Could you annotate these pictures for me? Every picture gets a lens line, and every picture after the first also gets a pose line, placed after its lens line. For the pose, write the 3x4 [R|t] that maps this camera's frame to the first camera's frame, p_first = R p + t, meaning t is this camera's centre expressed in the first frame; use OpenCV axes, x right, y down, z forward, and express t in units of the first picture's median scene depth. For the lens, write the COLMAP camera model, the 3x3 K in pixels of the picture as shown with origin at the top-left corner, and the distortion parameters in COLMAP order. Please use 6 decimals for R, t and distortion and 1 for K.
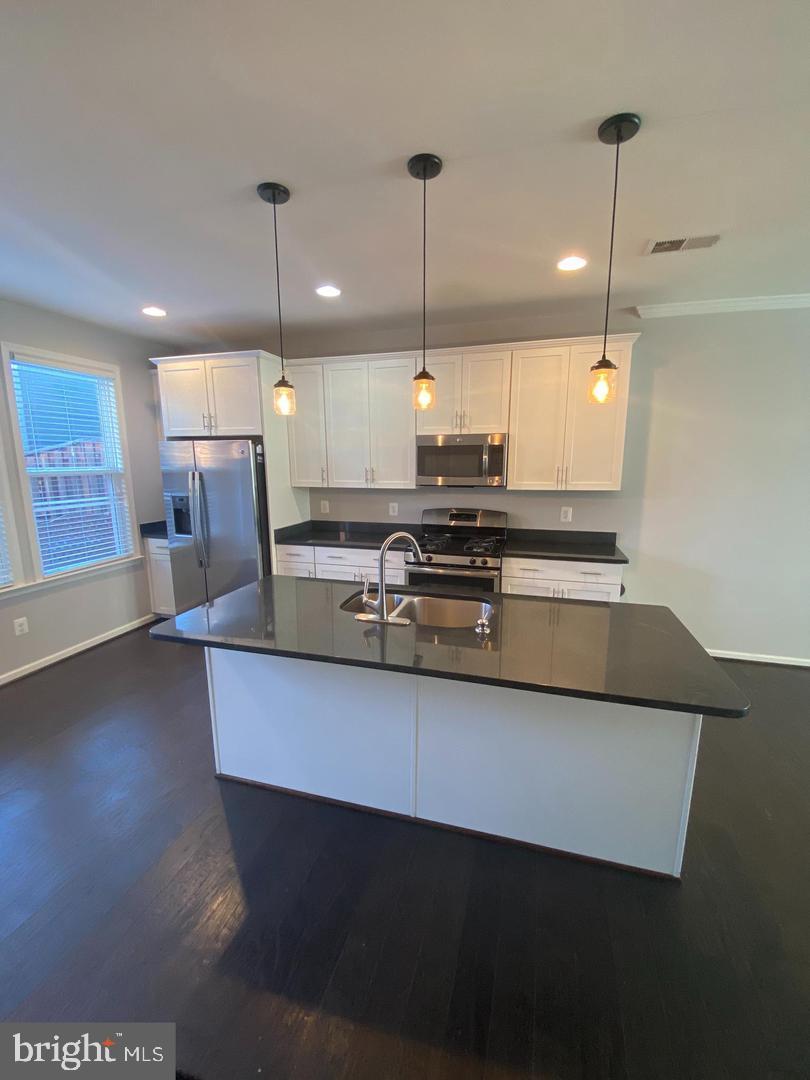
lens RADIAL K [[436.4, 0, 407.9], [0, 436.4, 540.8], [0, 0, 1]] dist [0.006261, -0.003233]
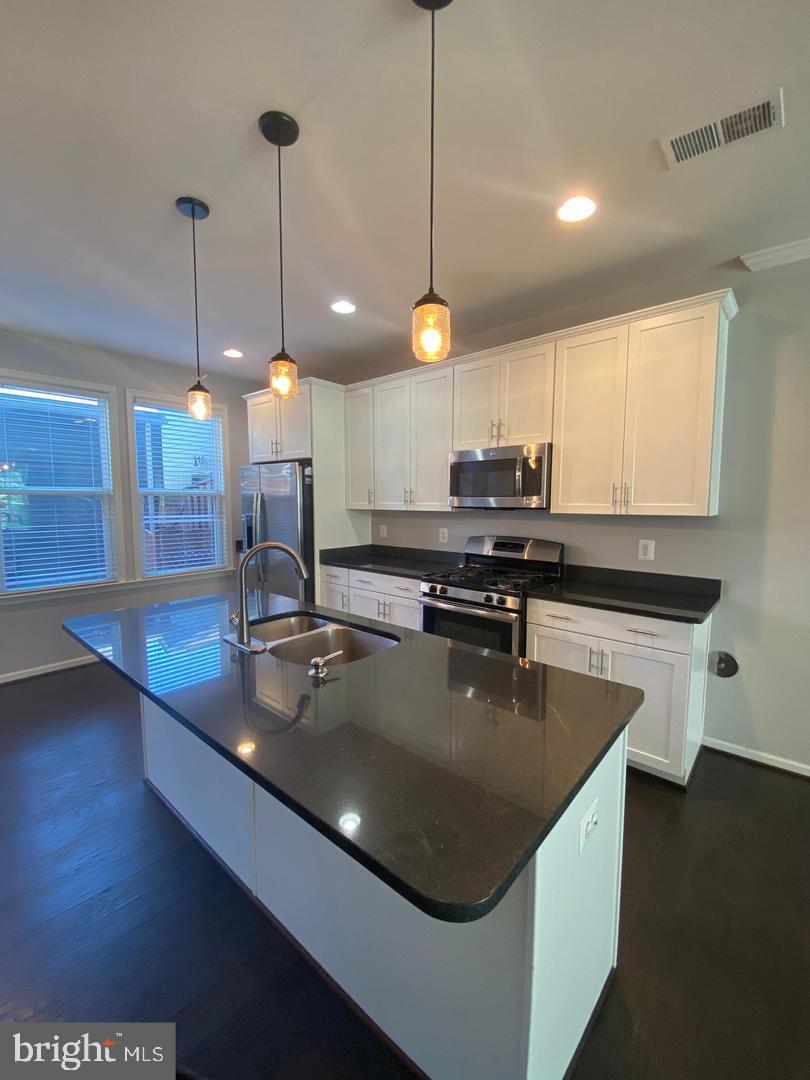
lens RADIAL K [[436.4, 0, 408.2], [0, 436.4, 535.8], [0, 0, 1]] dist [0.006261, -0.003233]
pose [[0.910663, 0.040698, -0.411142, 0.308869], [-0.081699, 0.993225, -0.082642, 0.009370], [0.404993, 0.108848, 0.907818, 0.177060]]
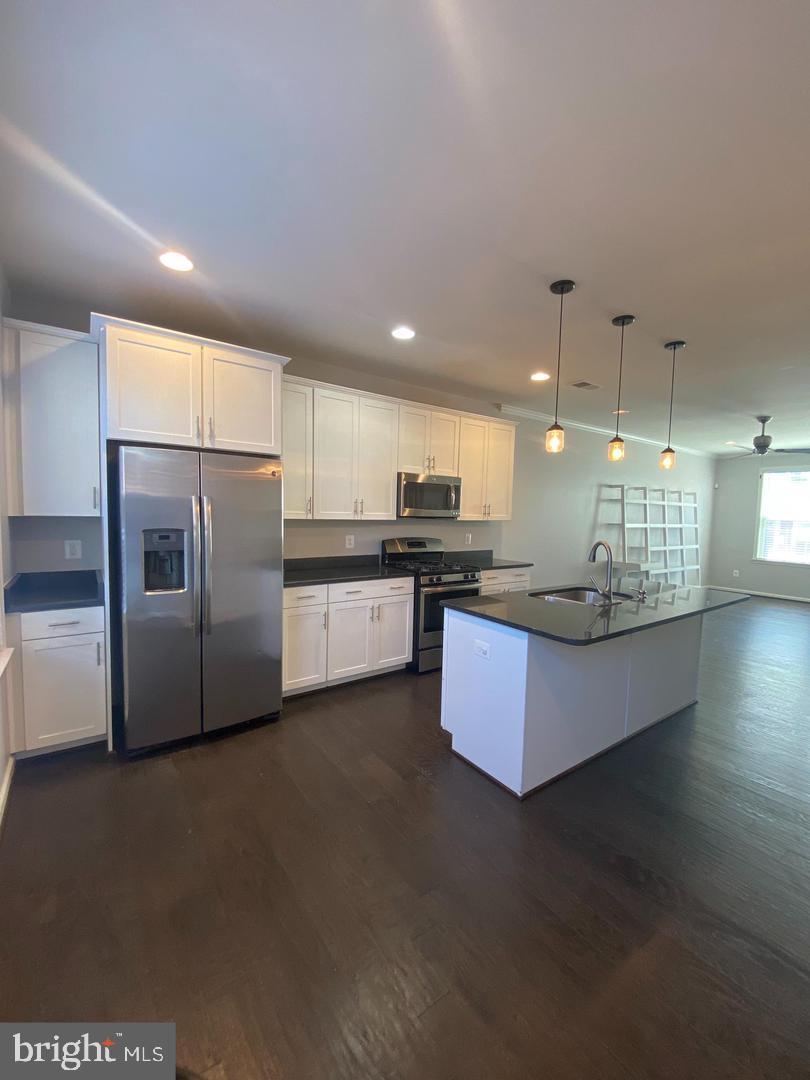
lens RADIAL K [[433.8, 0, 407.4], [0, 433.8, 535.2], [0, 0, 1]] dist [-0.003859, -0.000146]
pose [[0.612330, -0.025422, 0.790193, -0.841022], [0.118997, 0.991060, -0.060328, -0.013705], [-0.781595, 0.130971, 0.609881, 0.331471]]
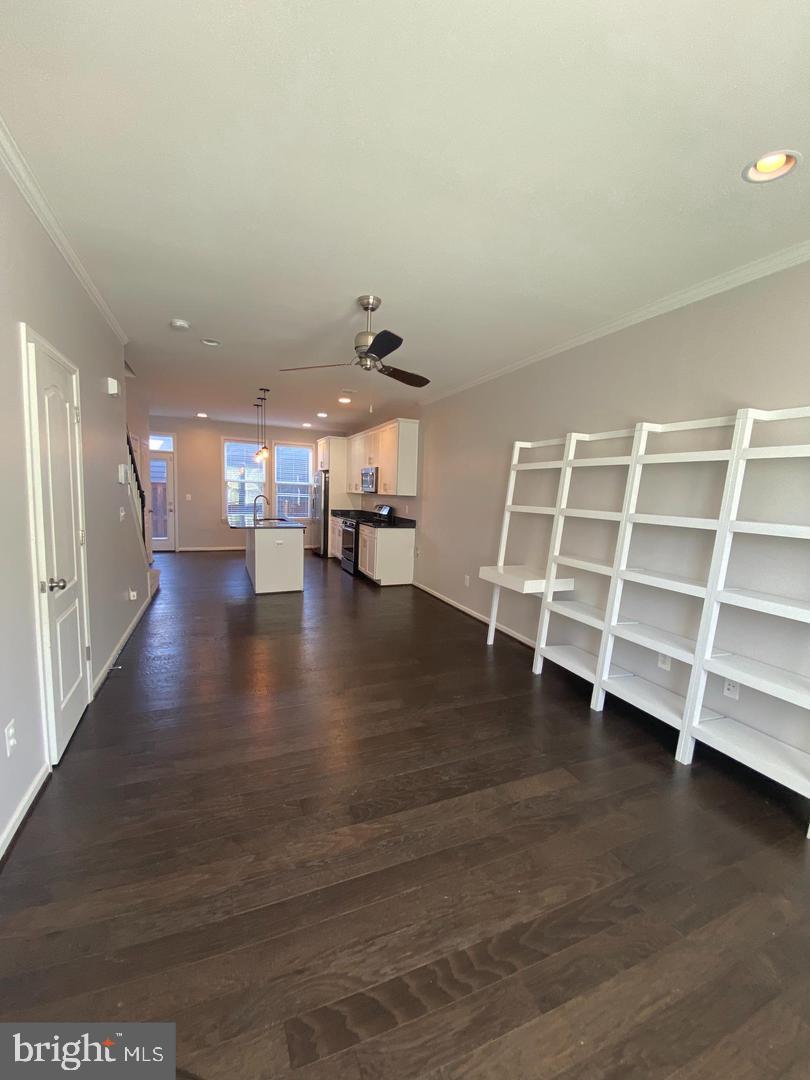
lens RADIAL K [[436.4, 0, 413.4], [0, 436.4, 545.8], [0, 0, 1]] dist [0.006261, -0.003233]
pose [[0.651630, 0.118750, -0.749184, 1.848517], [-0.170193, 0.985377, 0.008156, 0.074976], [0.739197, 0.122192, 0.662312, -0.204923]]
